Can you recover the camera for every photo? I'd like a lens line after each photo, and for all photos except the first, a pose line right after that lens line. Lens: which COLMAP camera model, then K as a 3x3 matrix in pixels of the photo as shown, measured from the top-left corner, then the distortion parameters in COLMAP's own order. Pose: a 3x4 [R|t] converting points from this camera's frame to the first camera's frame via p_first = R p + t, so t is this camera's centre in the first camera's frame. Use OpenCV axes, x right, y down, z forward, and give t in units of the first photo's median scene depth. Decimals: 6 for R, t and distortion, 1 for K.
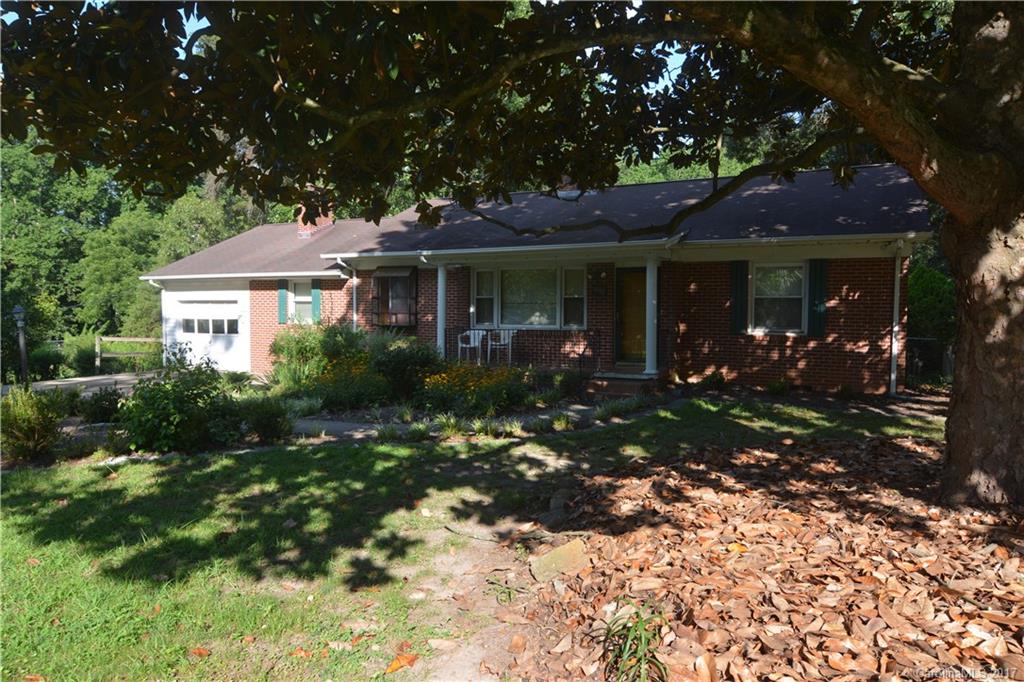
lens RADIAL K [[673.7, 0, 510.2], [0, 673.7, 340.3], [0, 0, 1]] dist [-0.000355, -0.007102]
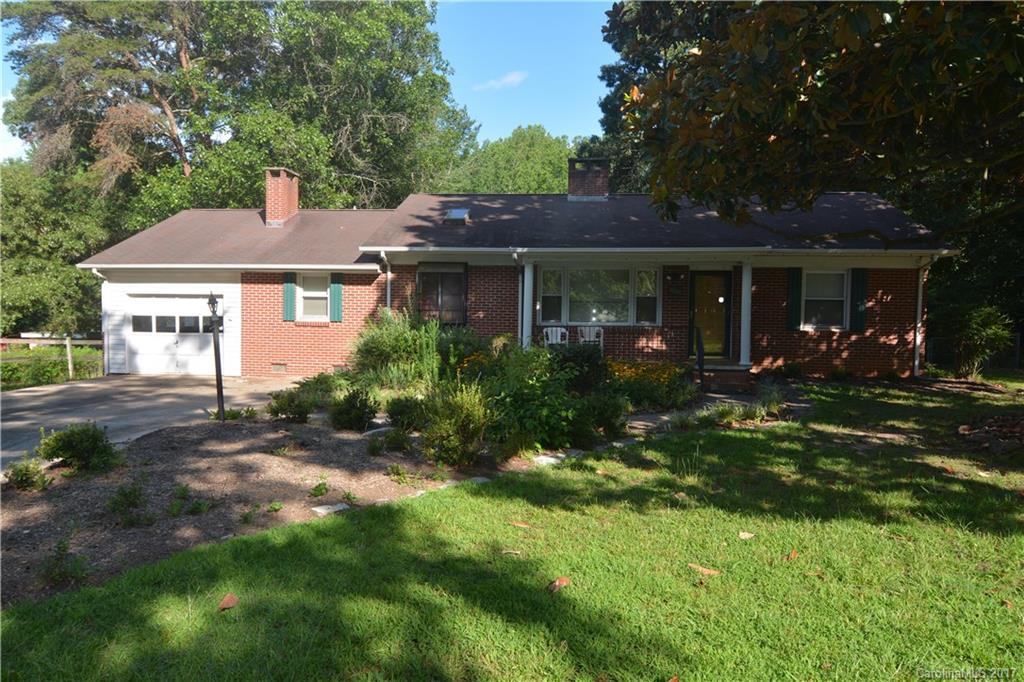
lens RADIAL K [[673.7, 0, 509.0], [0, 673.7, 341.1], [0, 0, 1]] dist [-0.000355, -0.007102]
pose [[0.938085, -0.007671, 0.346320, -0.485317], [0.008065, 0.999967, 0.000301, 0.005362], [-0.346311, 0.002511, 0.938117, 0.063677]]
